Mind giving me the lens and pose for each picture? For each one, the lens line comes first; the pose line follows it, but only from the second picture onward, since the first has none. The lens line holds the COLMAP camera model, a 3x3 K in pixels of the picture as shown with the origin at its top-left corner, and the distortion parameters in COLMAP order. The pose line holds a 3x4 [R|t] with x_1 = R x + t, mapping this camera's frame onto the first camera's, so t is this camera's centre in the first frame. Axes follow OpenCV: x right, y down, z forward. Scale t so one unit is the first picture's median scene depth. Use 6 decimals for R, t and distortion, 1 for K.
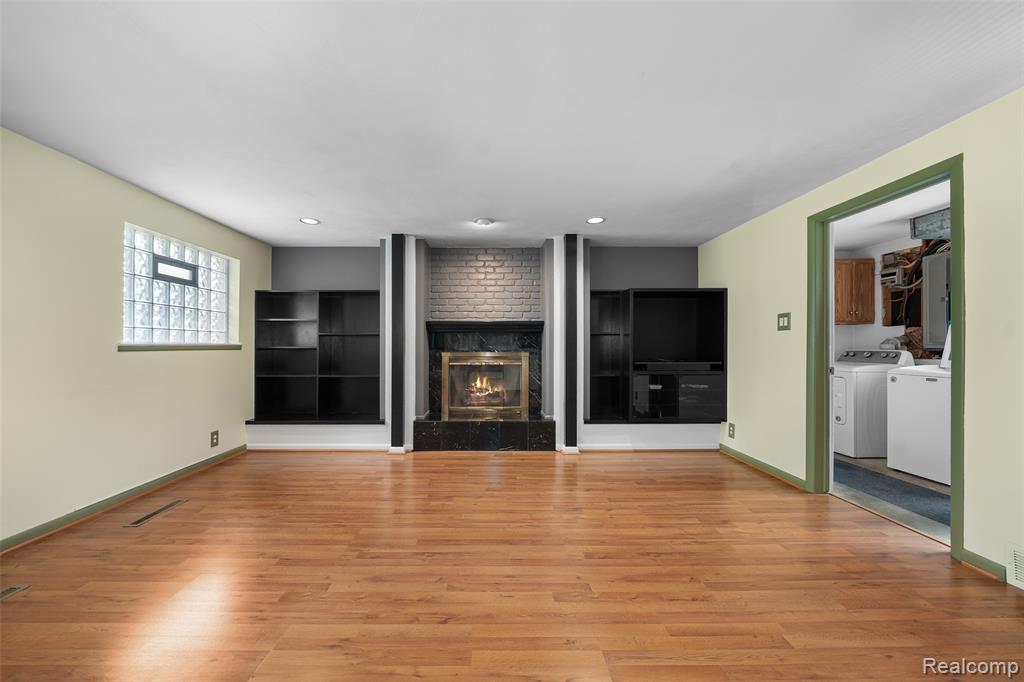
lens RADIAL K [[367.3, 0, 494.4], [0, 367.3, 345.2], [0, 0, 1]] dist [0.000800, 0.000063]
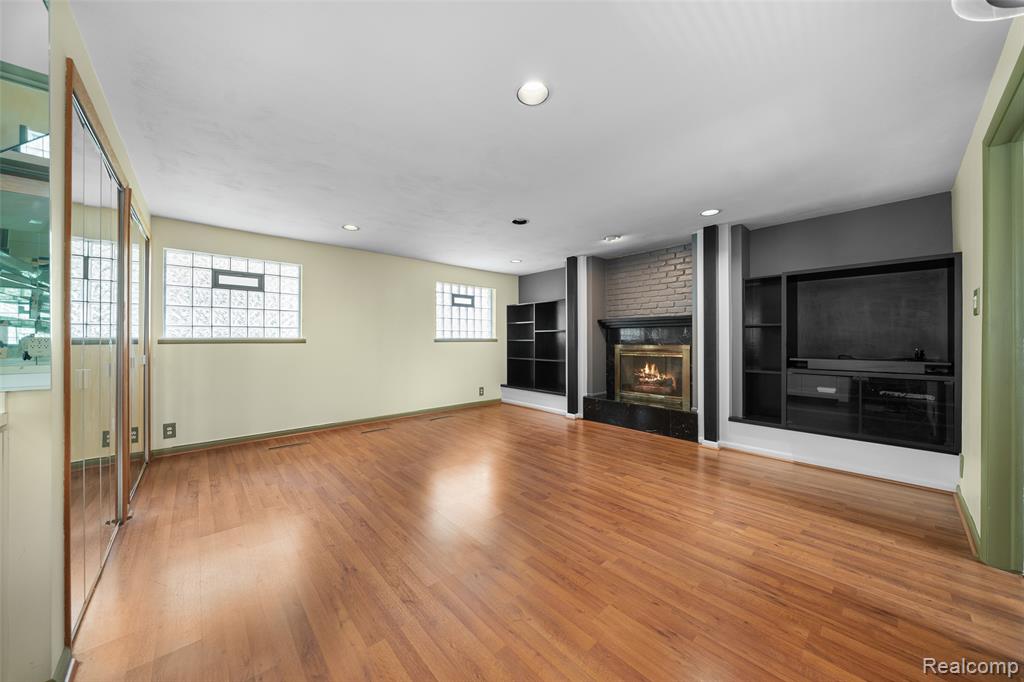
lens RADIAL K [[350.9, 0, 512.0], [0, 350.9, 341.0], [0, 0, 1]] dist [-0.000227, 0.000000]
pose [[0.665586, 0.001311, -0.746320, 0.559055], [-0.000457, 0.999999, 0.001349, 0.006280], [0.746321, -0.000557, 0.665586, -0.025963]]
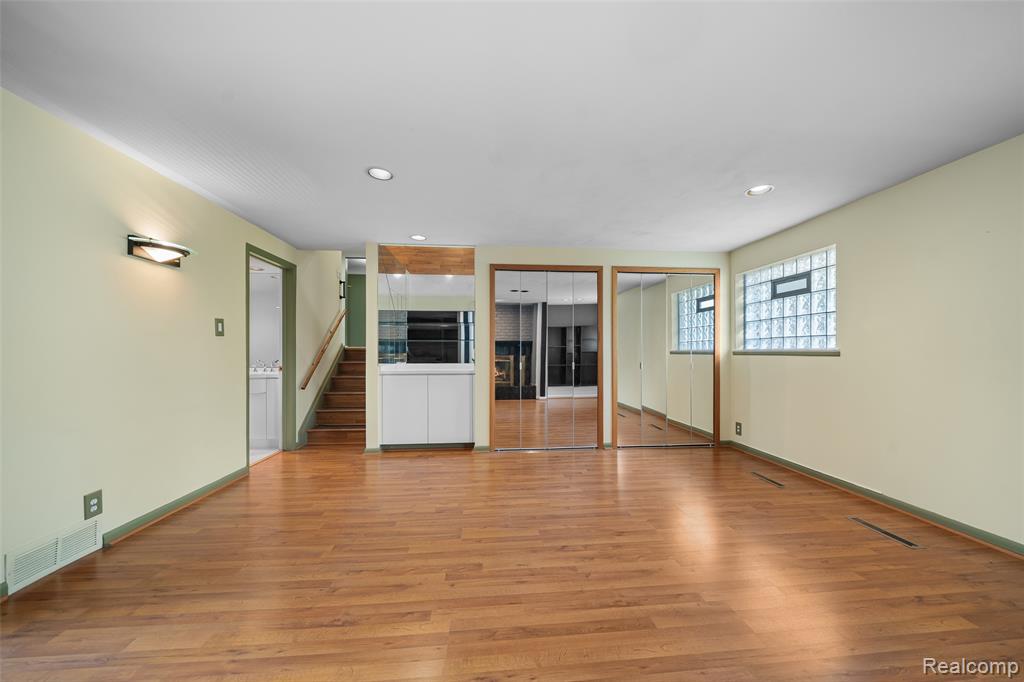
lens RADIAL K [[350.9, 0, 513.8], [0, 350.9, 353.0], [0, 0, 1]] dist [-0.000949, -0.000085]
pose [[-0.996439, 0.001438, -0.084300, 0.066676], [0.000626, 0.999953, 0.009652, -0.001278], [0.084310, 0.009565, -0.996394, 0.918413]]
